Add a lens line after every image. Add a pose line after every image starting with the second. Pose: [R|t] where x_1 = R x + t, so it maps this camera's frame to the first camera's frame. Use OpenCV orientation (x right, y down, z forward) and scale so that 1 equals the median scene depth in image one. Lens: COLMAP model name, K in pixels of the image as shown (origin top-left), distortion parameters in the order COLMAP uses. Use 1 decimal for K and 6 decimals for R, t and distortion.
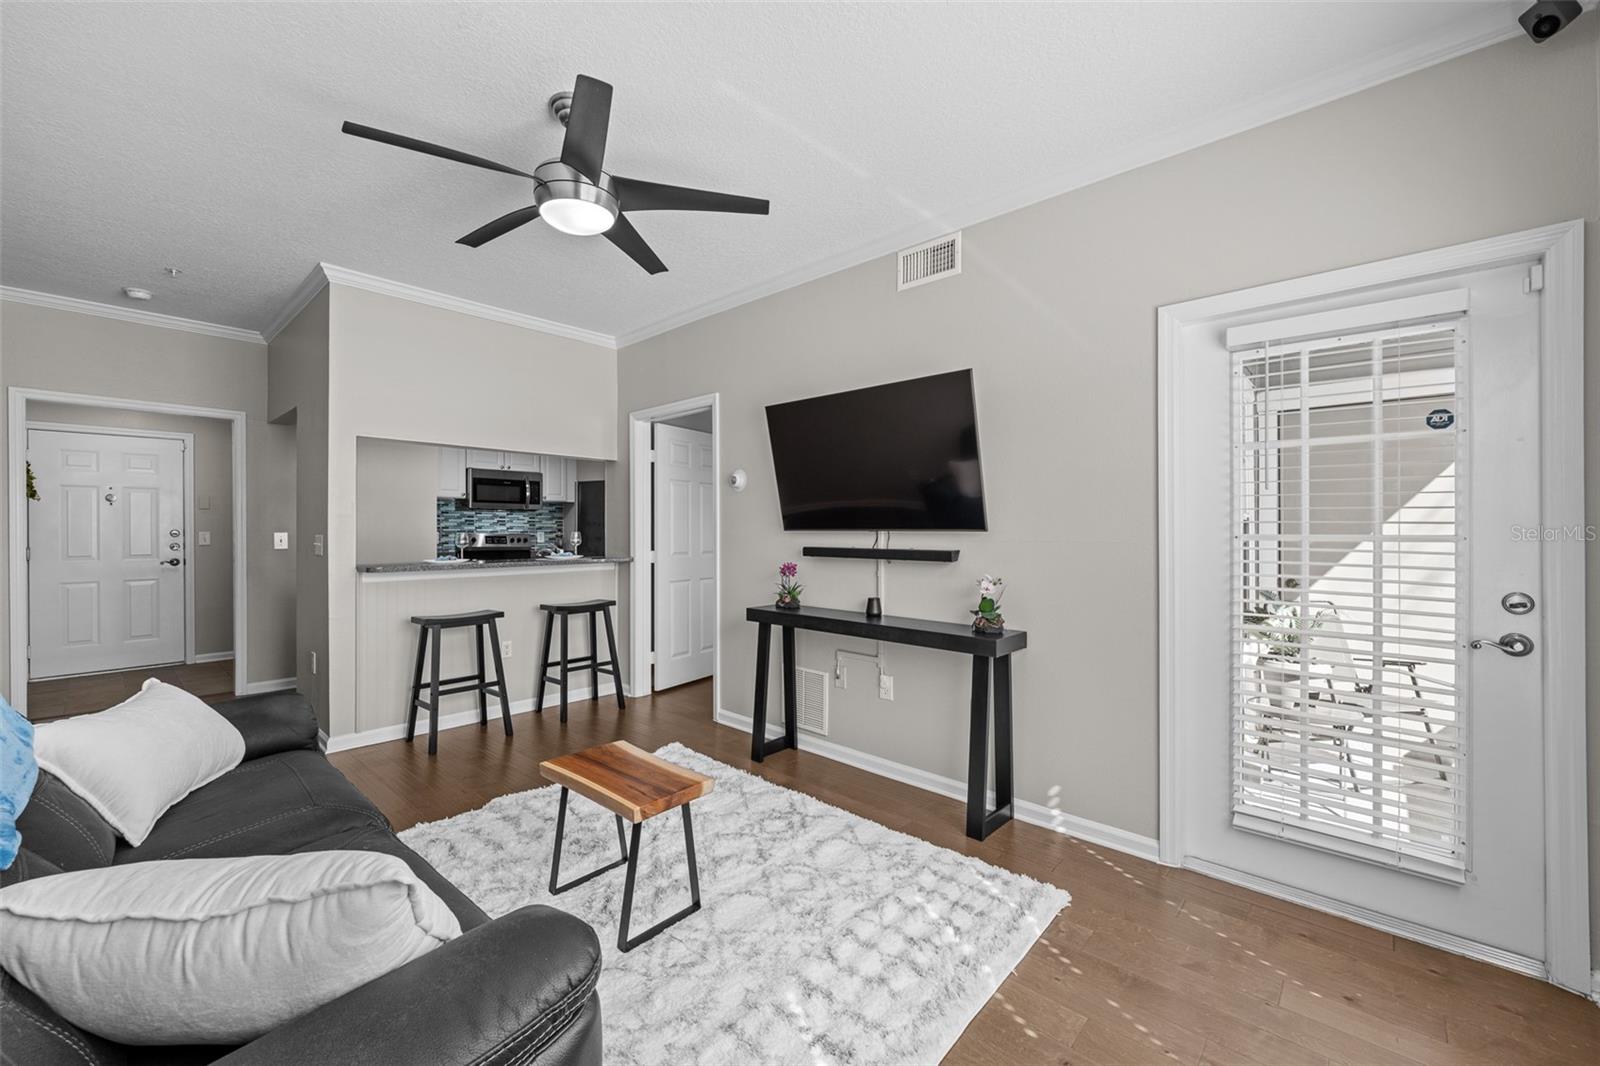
lens RADIAL K [[639.3, 0, 798.5], [0, 639.3, 527.2], [0, 0, 1]] dist [0.004370, -0.000250]
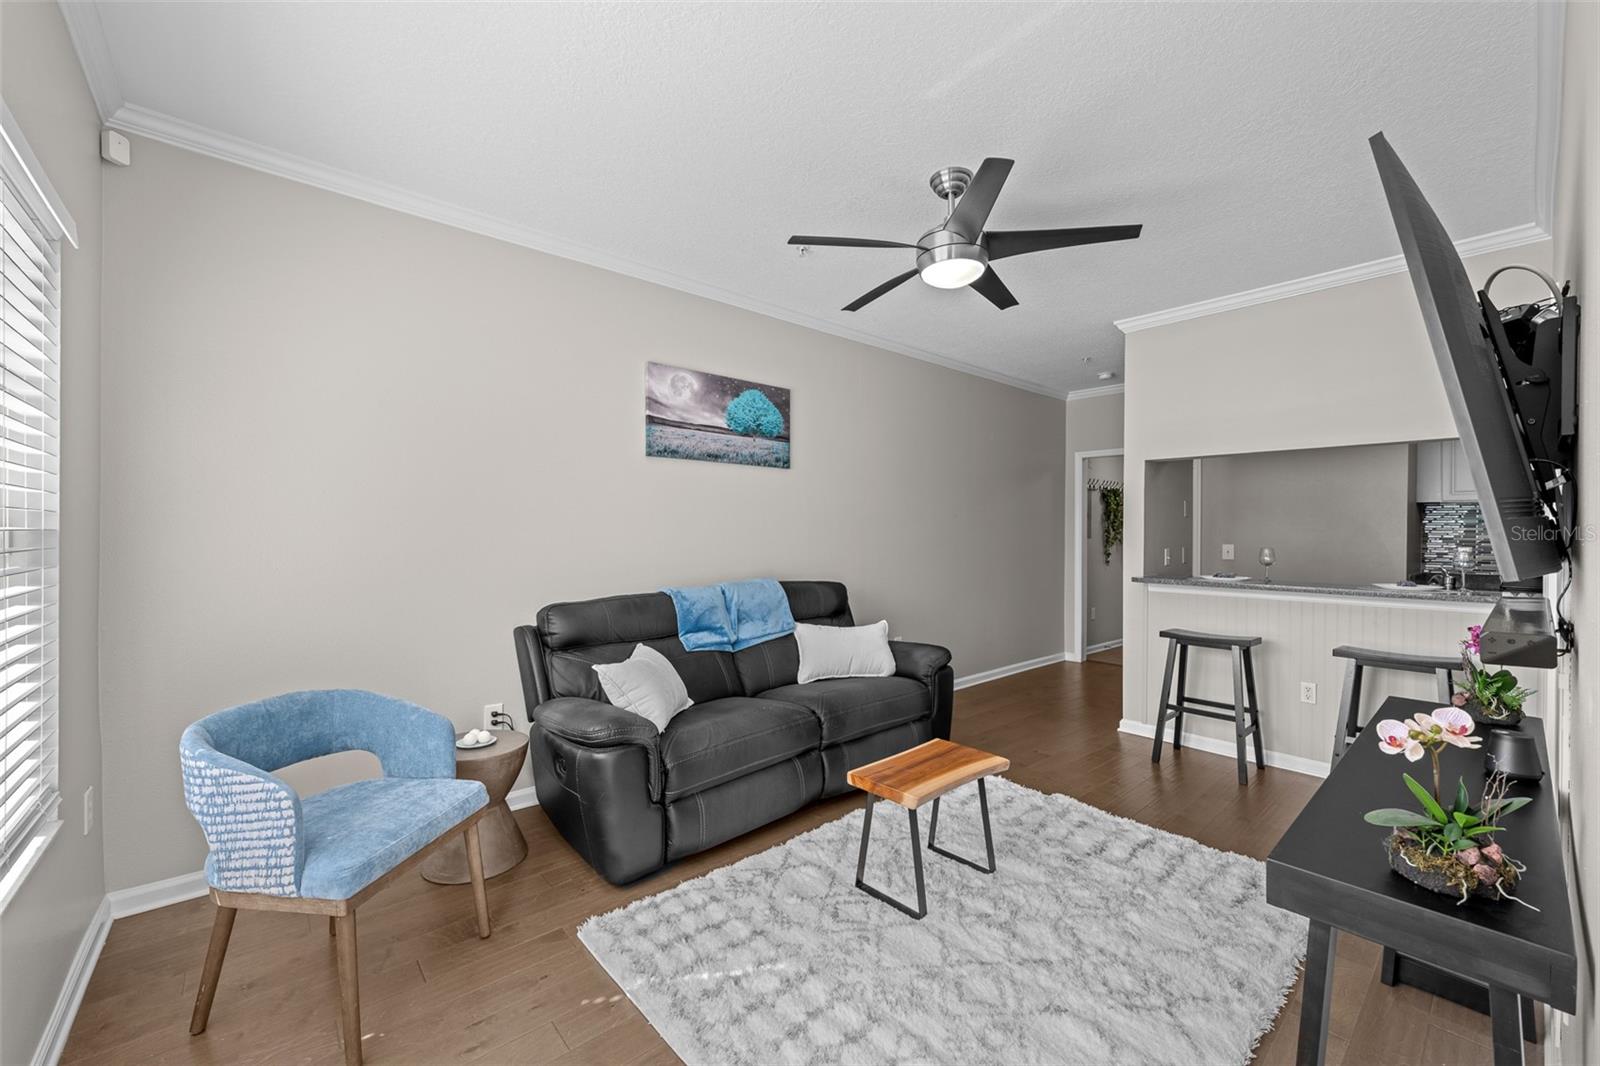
lens RADIAL K [[639.3, 0, 803.8], [0, 639.3, 533.4], [0, 0, 1]] dist [0.004370, -0.000250]
pose [[-0.094614, 0.007428, -0.995486, 0.582803], [-0.008633, 0.999928, 0.008282, -0.021318], [0.995477, 0.009377, -0.094543, 0.600540]]
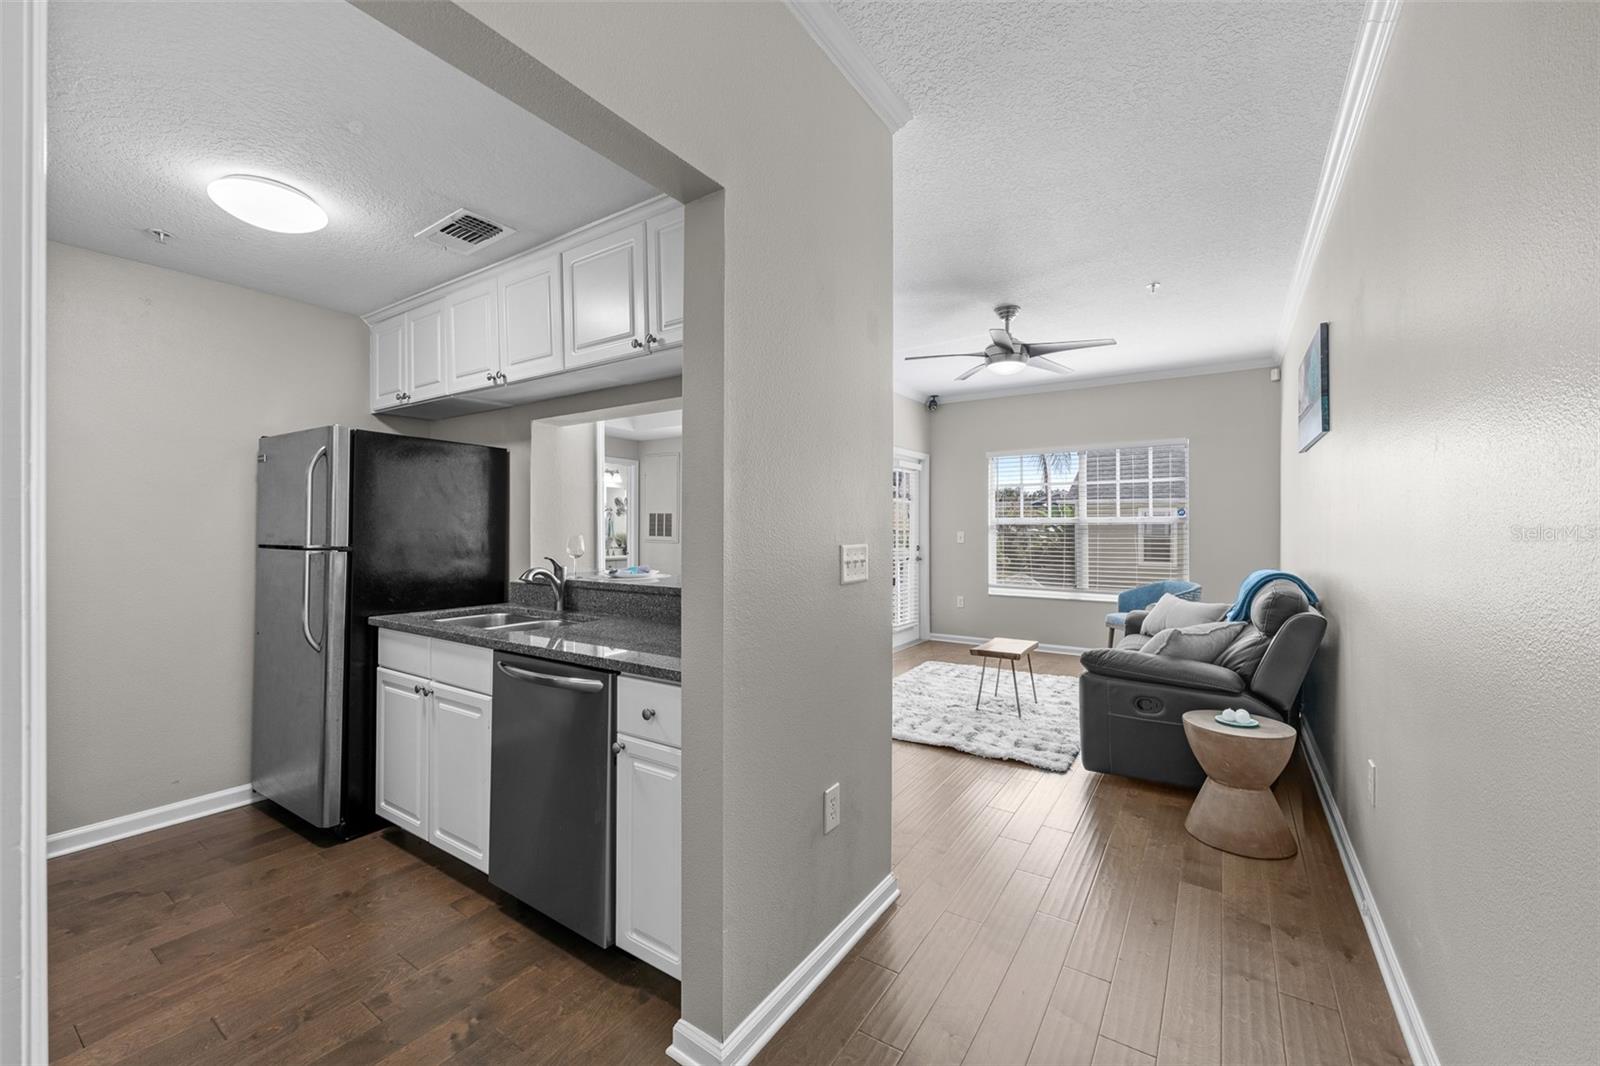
lens RADIAL K [[639.3, 0, 795.0], [0, 639.3, 530.3], [0, 0, 1]] dist [0.004370, -0.000250]
pose [[-0.144503, -0.001708, 0.989503, -1.495279], [0.001654, 0.999997, 0.001968, 0.001044], [-0.989503, 0.001921, -0.144499, 1.325401]]
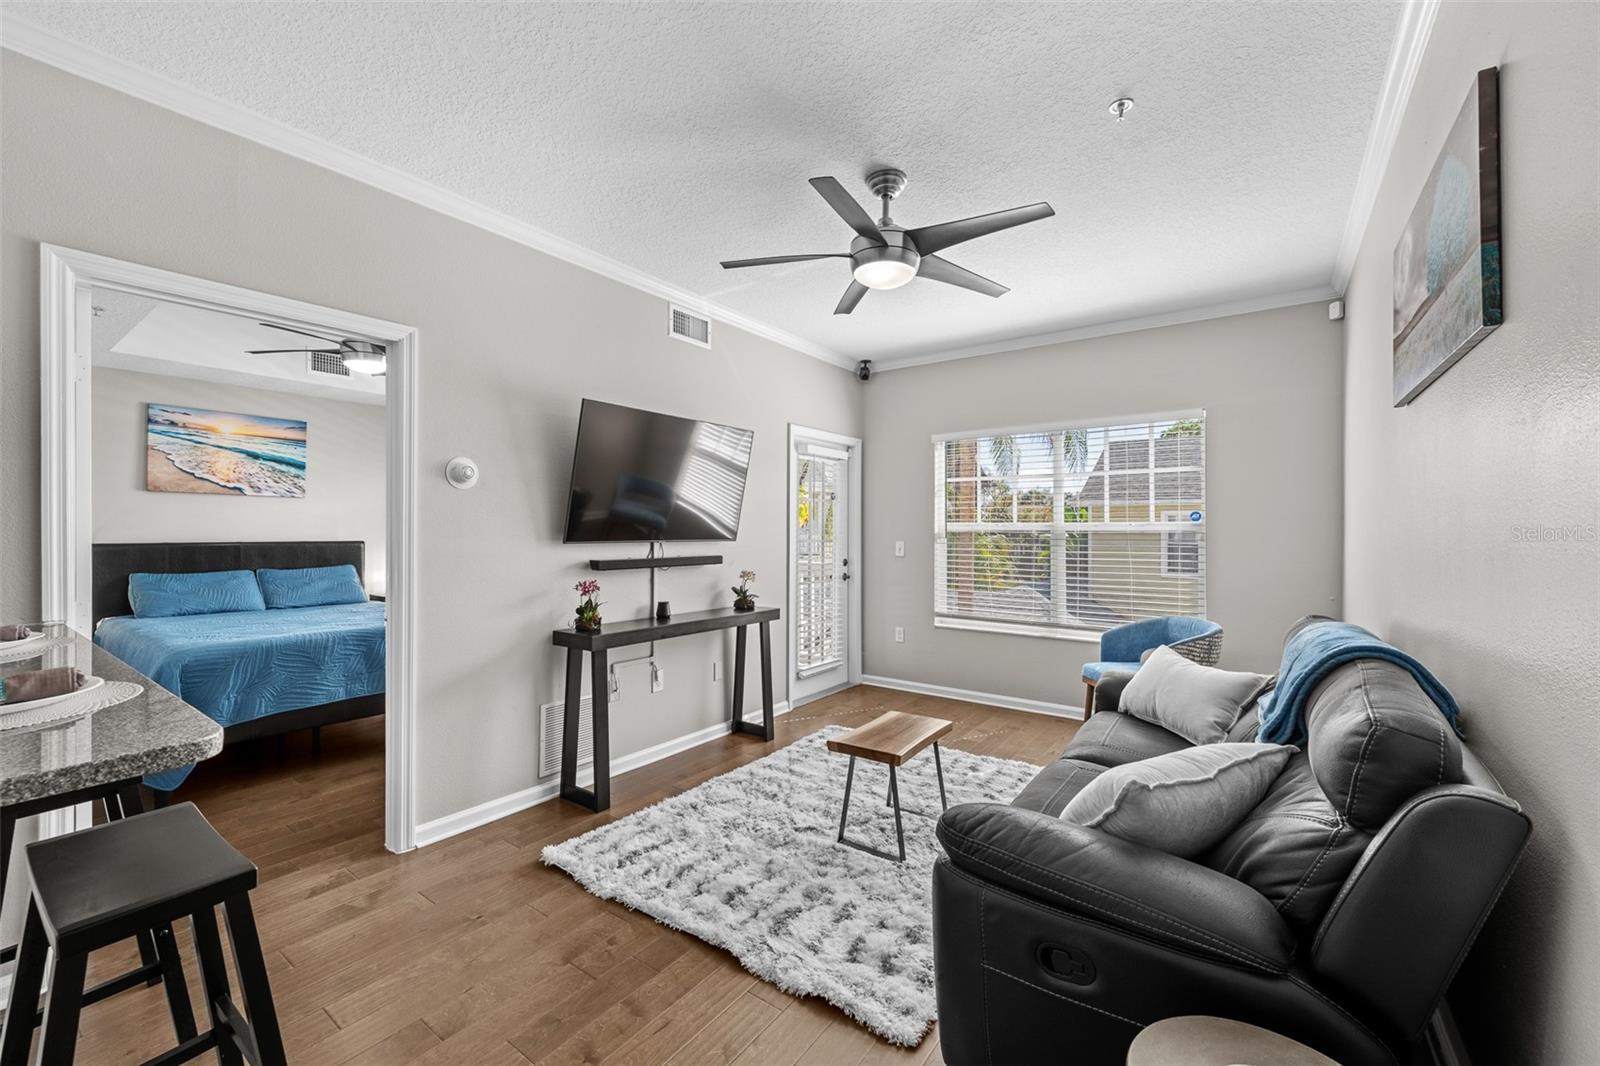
lens RADIAL K [[639.3, 0, 802.7], [0, 639.3, 528.4], [0, 0, 1]] dist [0.004370, -0.000250]
pose [[-0.110741, 0.004447, 0.993839, -1.014741], [-0.003720, 0.999981, -0.004889, -0.013219], [-0.993842, -0.004239, -0.110723, 0.877025]]
